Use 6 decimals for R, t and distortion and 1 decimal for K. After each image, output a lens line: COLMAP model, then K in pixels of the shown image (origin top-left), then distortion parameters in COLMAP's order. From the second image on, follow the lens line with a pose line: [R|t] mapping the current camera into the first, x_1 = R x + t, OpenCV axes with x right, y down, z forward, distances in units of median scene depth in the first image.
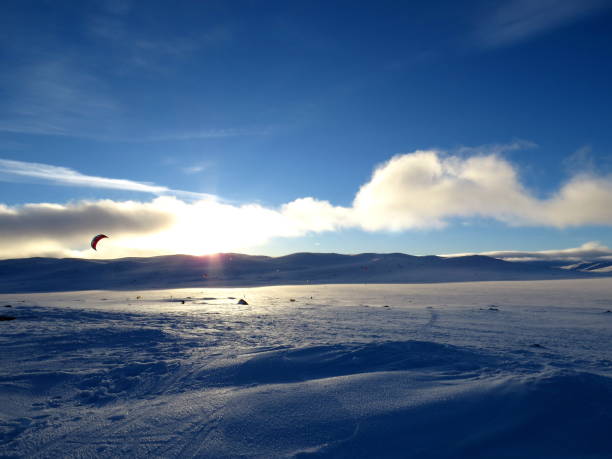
lens RADIAL K [[445.9, 0, 306.0], [0, 445.9, 229.5], [0, 0, 1]] dist [0.000561, 0.007300]
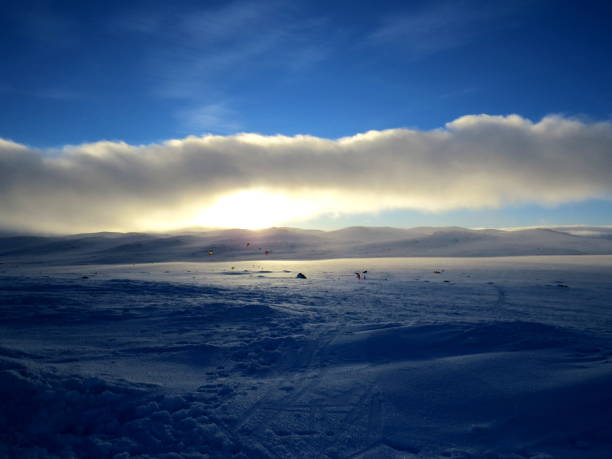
lens RADIAL K [[451.0, 0, 304.6], [0, 451.0, 238.4], [0, 0, 1]] dist [-0.003233, 0.004603]
pose [[0.994760, 0.002149, -0.102214, -0.139346], [0.006129, 0.996728, 0.080600, -0.021034], [0.102053, -0.080804, 0.991492, -0.040387]]
